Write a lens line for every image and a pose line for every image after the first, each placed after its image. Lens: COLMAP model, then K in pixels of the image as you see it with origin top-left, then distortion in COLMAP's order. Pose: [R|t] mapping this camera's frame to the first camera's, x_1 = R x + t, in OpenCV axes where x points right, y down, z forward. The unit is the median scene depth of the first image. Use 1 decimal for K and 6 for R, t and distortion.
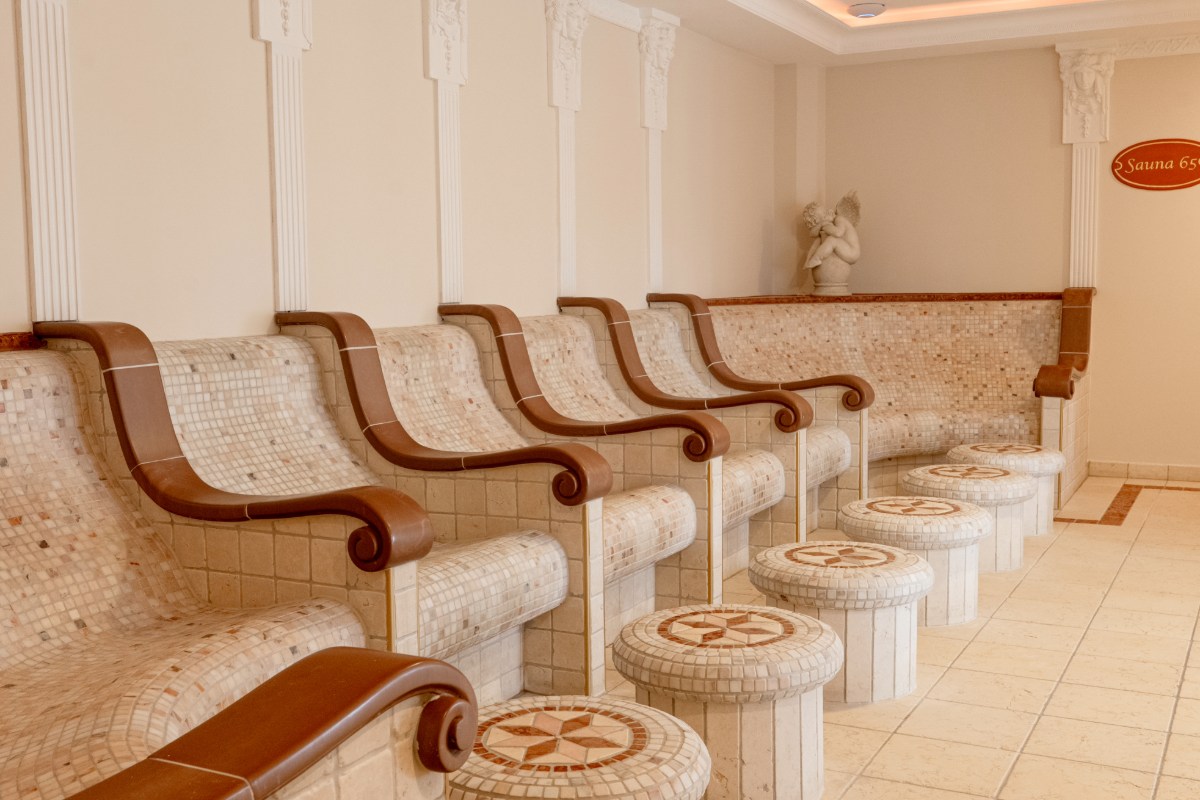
lens RADIAL K [[1304.4, 0, 600.0], [0, 1304.4, 400.0], [0, 0, 1]] dist [0.001302, -0.003691]
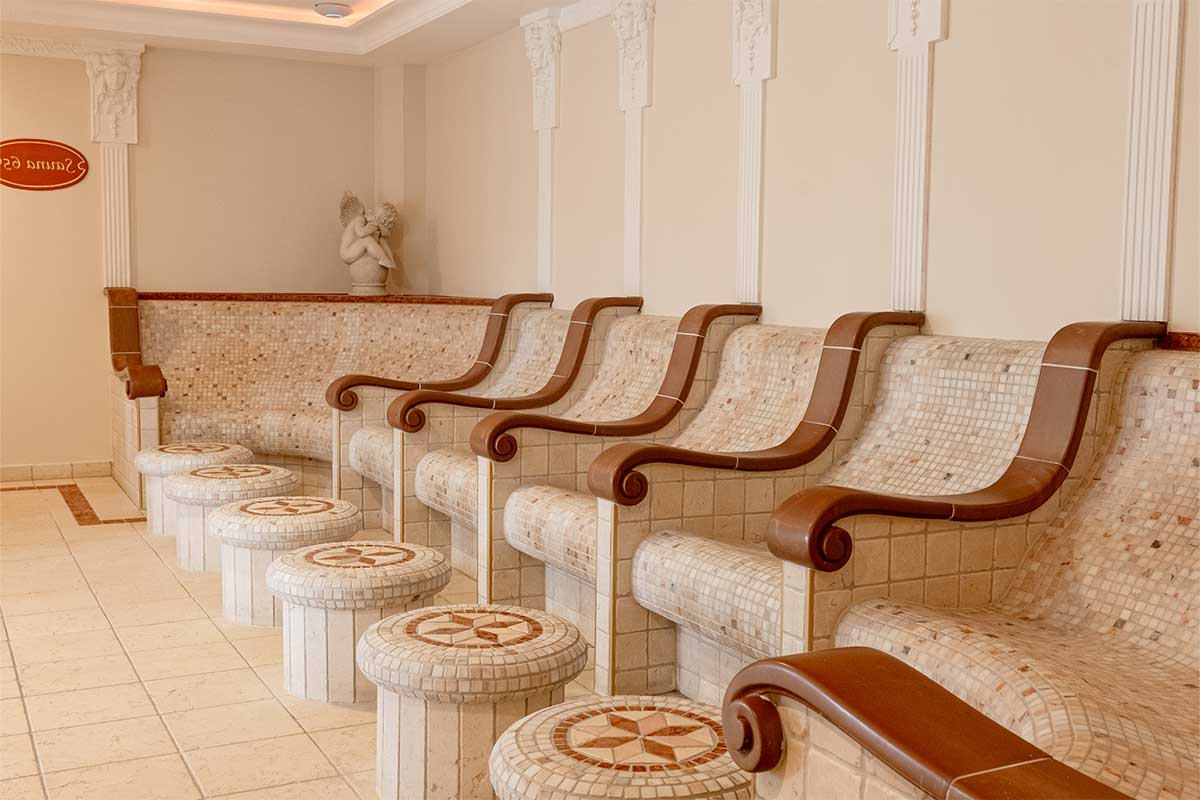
lens RADIAL K [[1304.4, 0, 600.0], [0, 1304.4, 400.0], [0, 0, 1]] dist [0.001302, -0.003691]
pose [[0.576942, -0.050663, 0.815213, -0.763631], [0.050601, 0.998374, 0.026235, -0.024589], [-0.815217, 0.026114, 0.578567, 0.394622]]
